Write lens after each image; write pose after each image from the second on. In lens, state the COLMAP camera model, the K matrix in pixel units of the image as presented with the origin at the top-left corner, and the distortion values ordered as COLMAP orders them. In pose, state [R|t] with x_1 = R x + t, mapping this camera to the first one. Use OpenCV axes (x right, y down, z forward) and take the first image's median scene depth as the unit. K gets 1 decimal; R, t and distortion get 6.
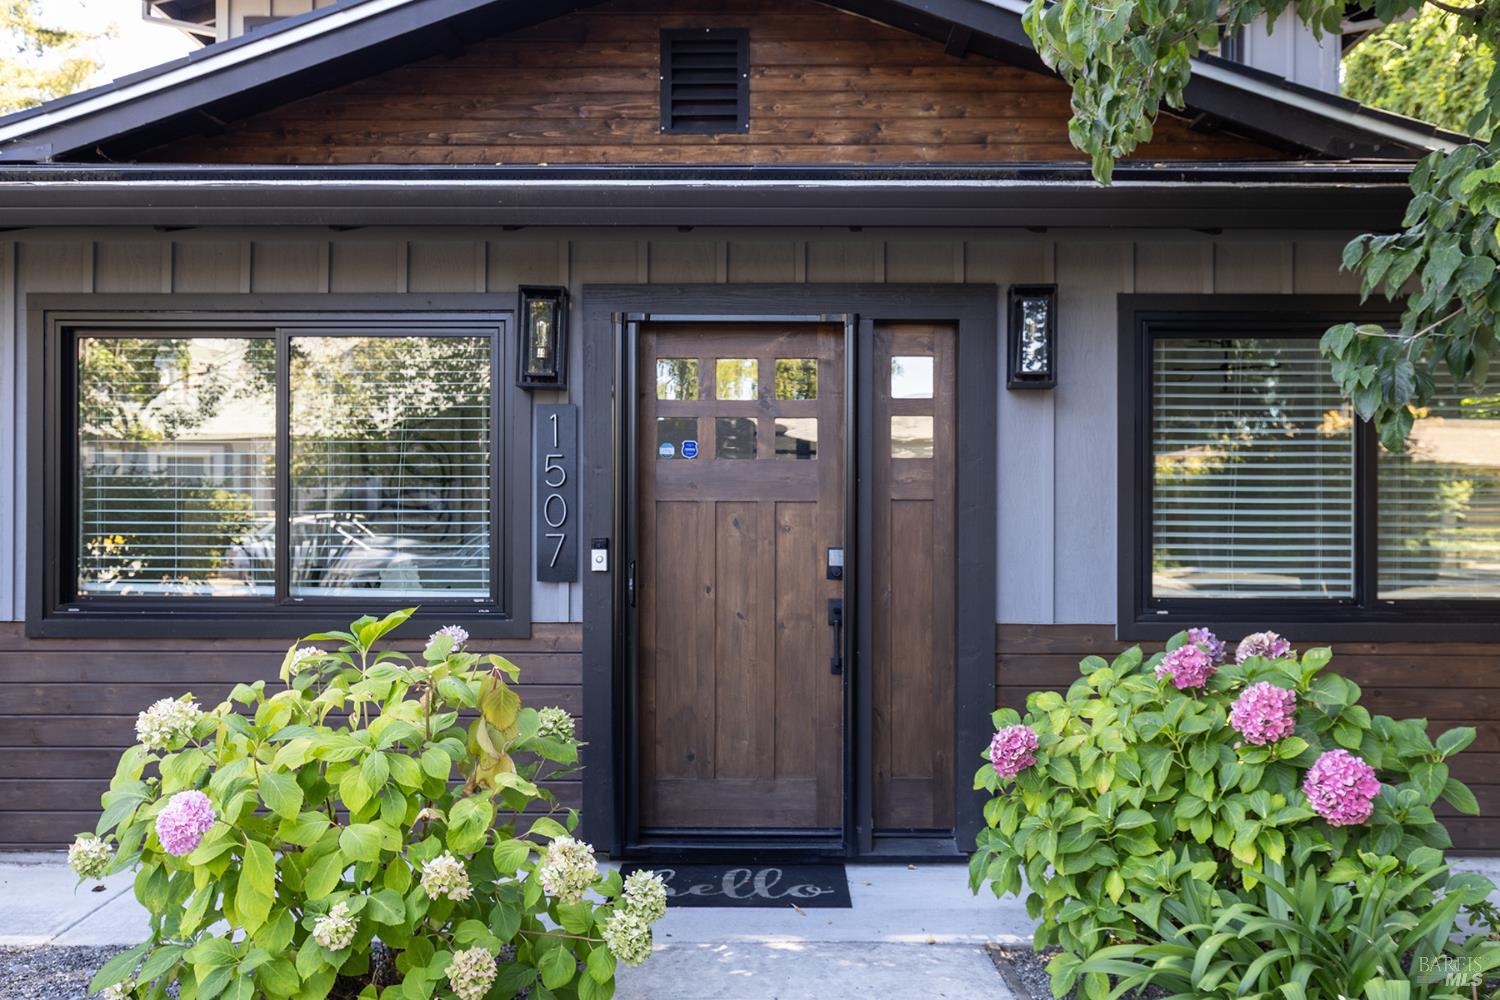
lens RADIAL K [[1359.0, 0, 755.1], [0, 1359.0, 502.2], [0, 0, 1]] dist [0.000371, -0.007068]
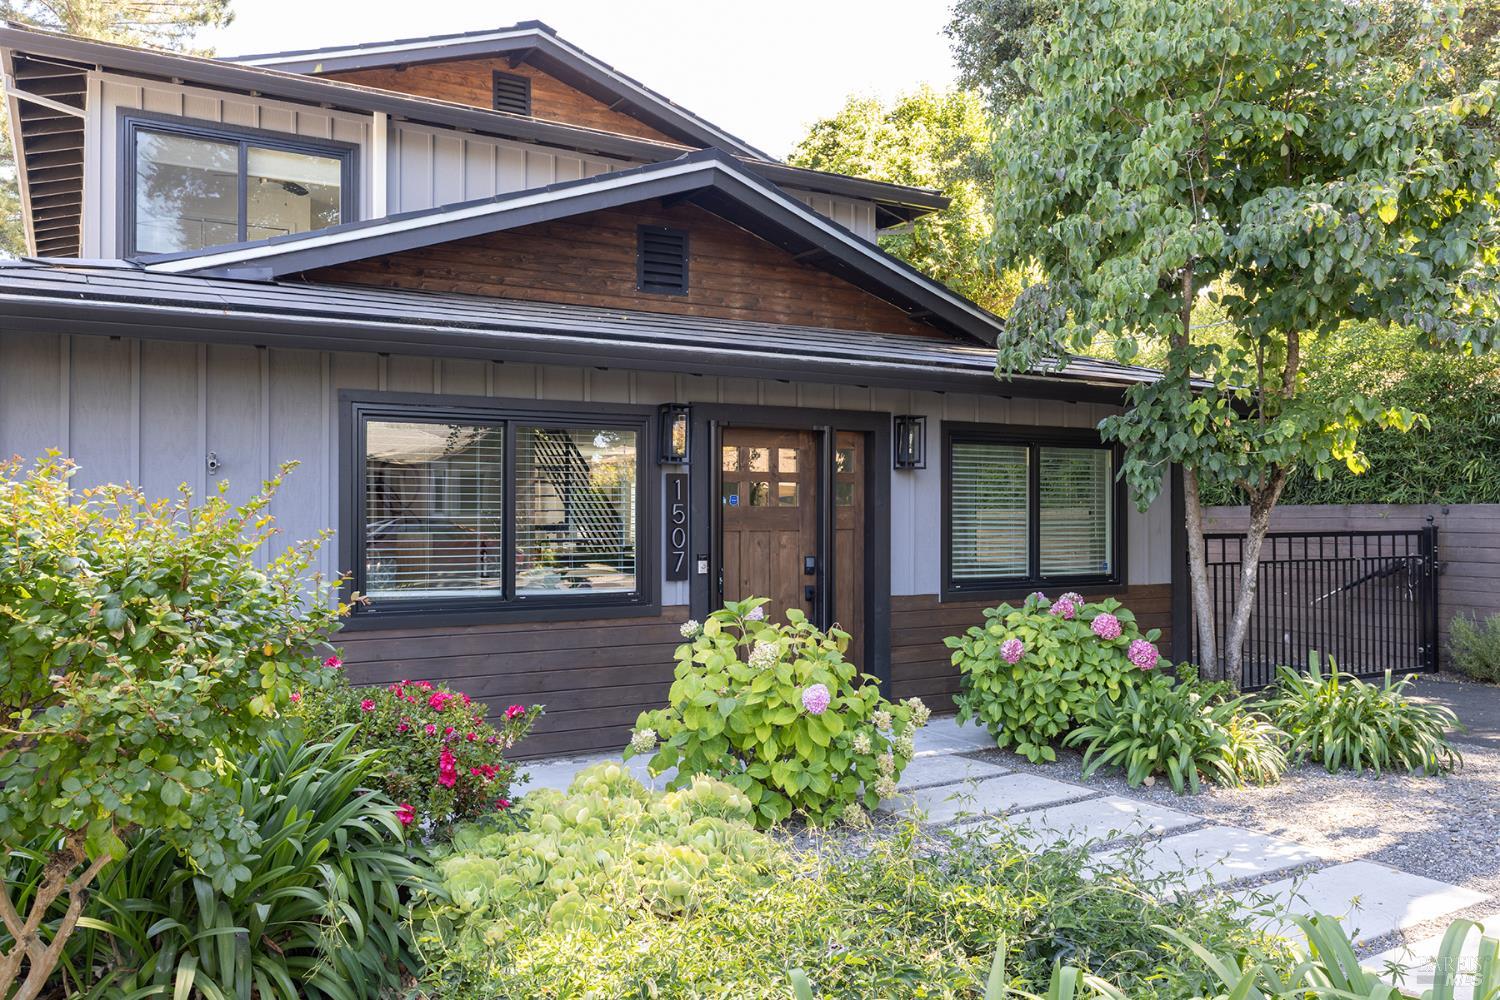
lens RADIAL K [[1198.0, 0, 742.9], [0, 1198.0, 504.1], [0, 0, 1]] dist [-0.002709, 0.002713]
pose [[0.853914, 0.001050, 0.520414, -0.837210], [-0.002037, 0.999997, 0.001326, -0.036992], [-0.520411, -0.002193, 0.853913, -0.287258]]
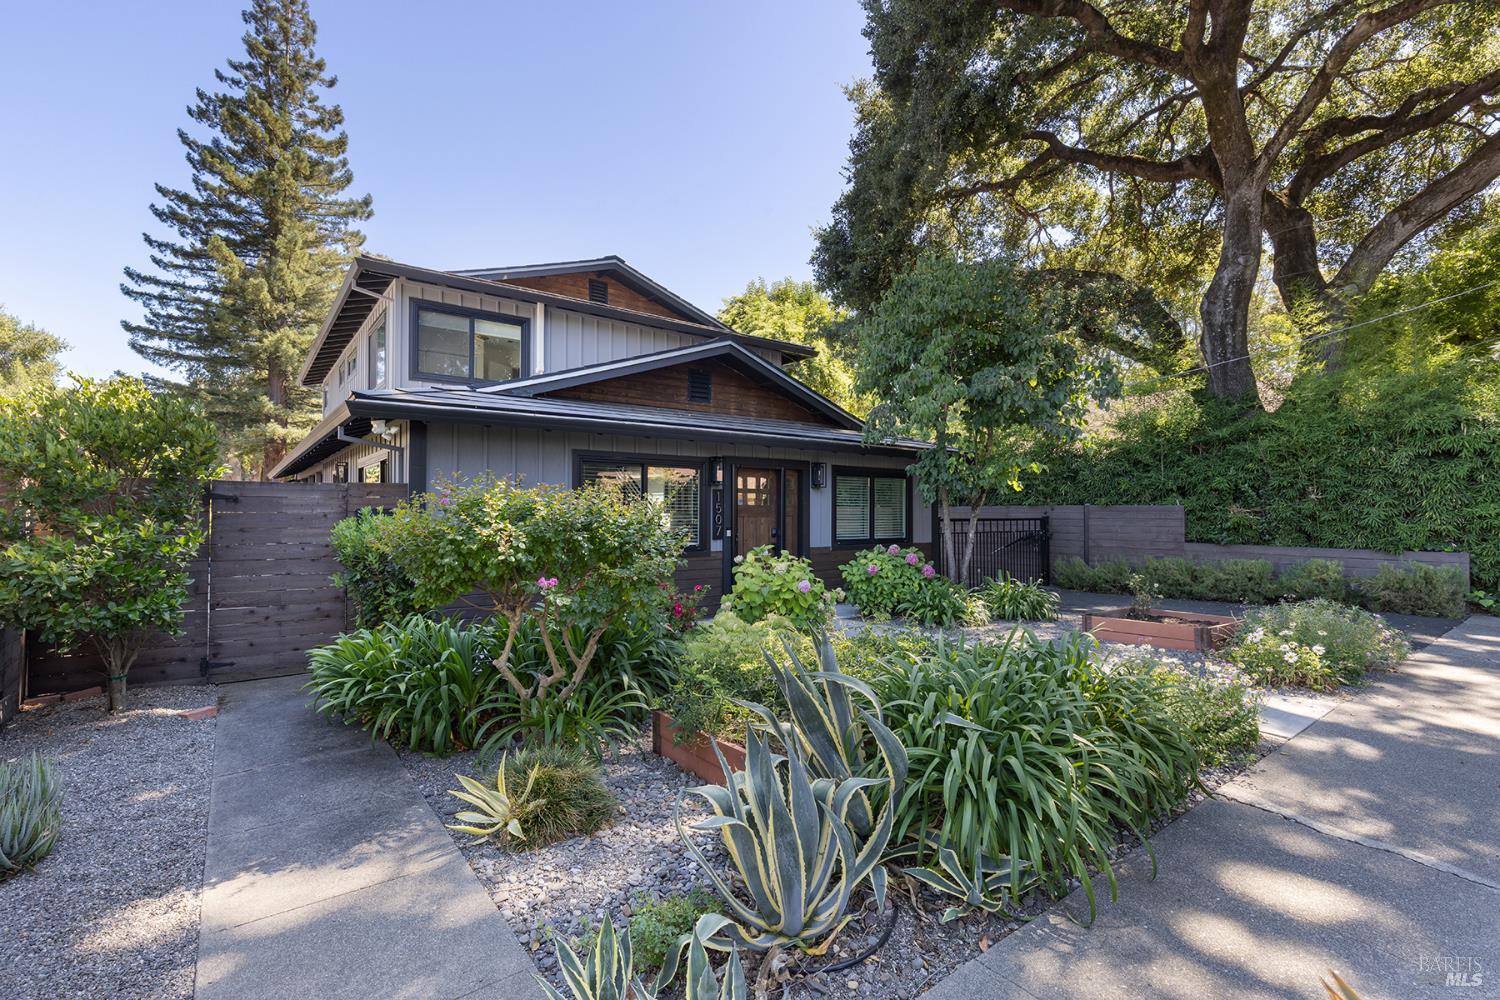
lens RADIAL K [[700.4, 0, 750.0], [0, 700.4, 500.0], [0, 0, 1]] dist [0.001506, -0.000326]
pose [[0.779815, 0.009481, 0.625938, -1.221152], [-0.005791, 0.999952, -0.007932, -0.030100], [-0.625983, 0.002561, 0.779832, -0.473041]]
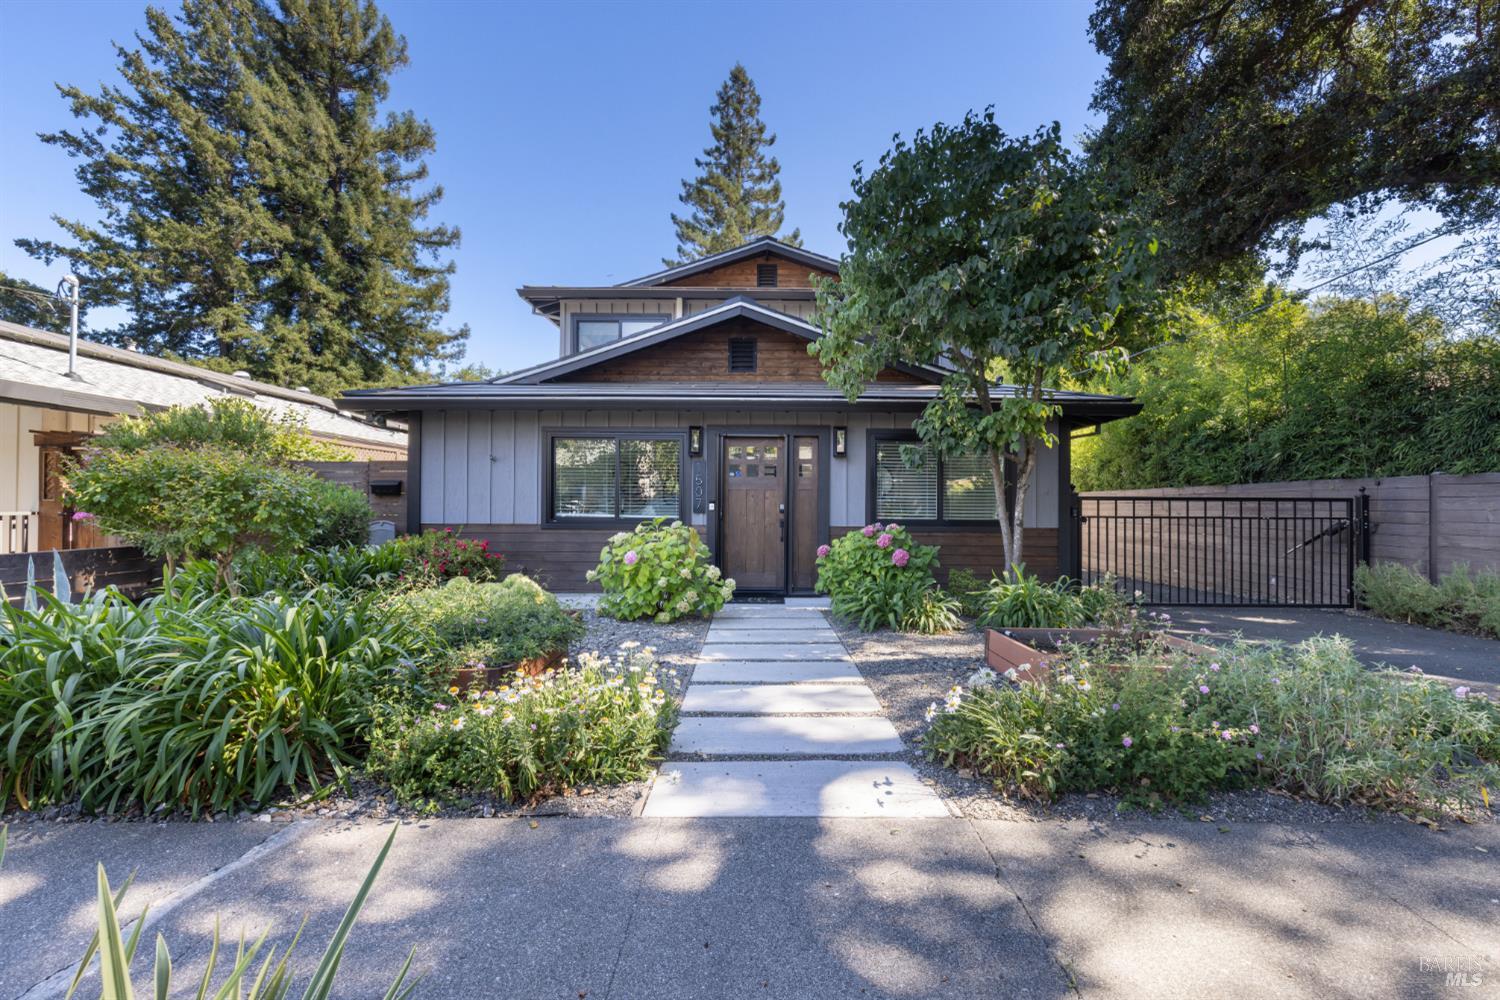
lens RADIAL K [[700.4, 0, 750.0], [0, 700.4, 500.0], [0, 0, 1]] dist [0.001506, -0.000326]
pose [[0.999925, 0.005718, -0.010856, -0.000863], [-0.005717, 0.999984, 0.000179, 0.024815], [0.010857, -0.000117, 0.999941, -0.736469]]
